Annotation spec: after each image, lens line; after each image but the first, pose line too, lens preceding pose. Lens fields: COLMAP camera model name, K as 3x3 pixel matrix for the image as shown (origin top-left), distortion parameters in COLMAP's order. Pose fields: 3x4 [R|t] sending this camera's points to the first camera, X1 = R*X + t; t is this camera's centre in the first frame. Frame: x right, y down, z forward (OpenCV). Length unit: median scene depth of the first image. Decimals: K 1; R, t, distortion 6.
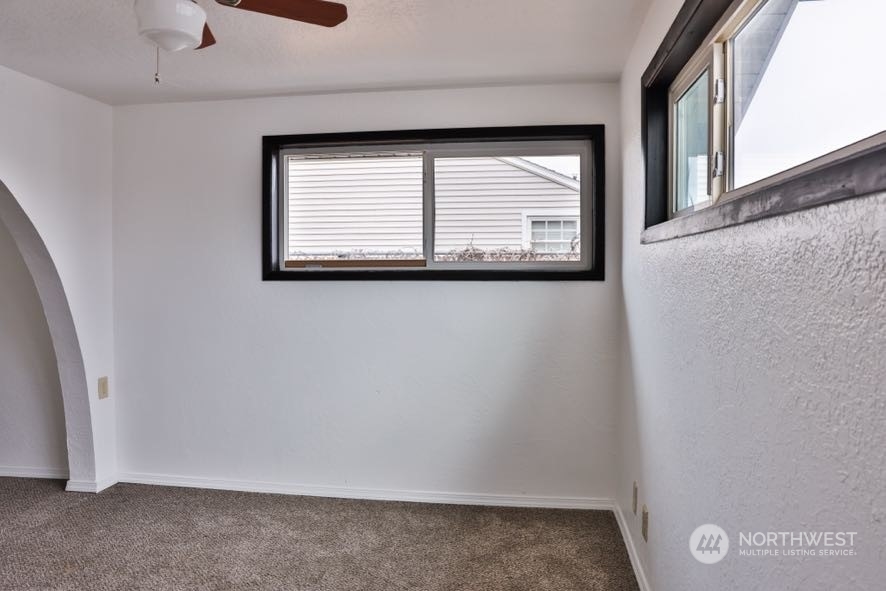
lens RADIAL K [[661.9, 0, 440.6], [0, 661.9, 292.7], [0, 0, 1]] dist [-0.021939, 0.057207]
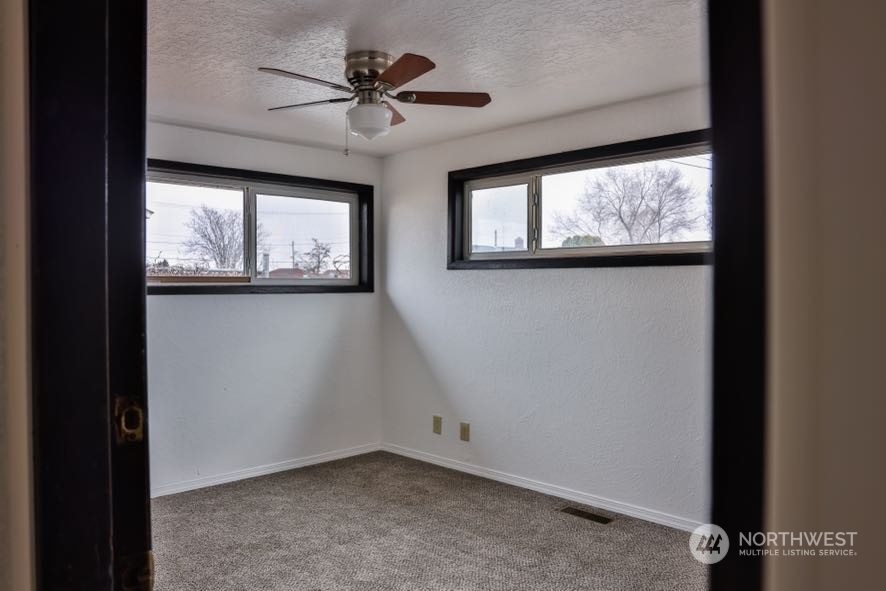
lens RADIAL K [[661.9, 0, 447.3], [0, 661.9, 291.6], [0, 0, 1]] dist [-0.021939, 0.057207]
pose [[0.624436, -0.009443, 0.781019, -0.759053], [0.026184, 0.999618, -0.008849, -0.002433], [-0.780637, 0.025975, 0.624445, -0.038491]]
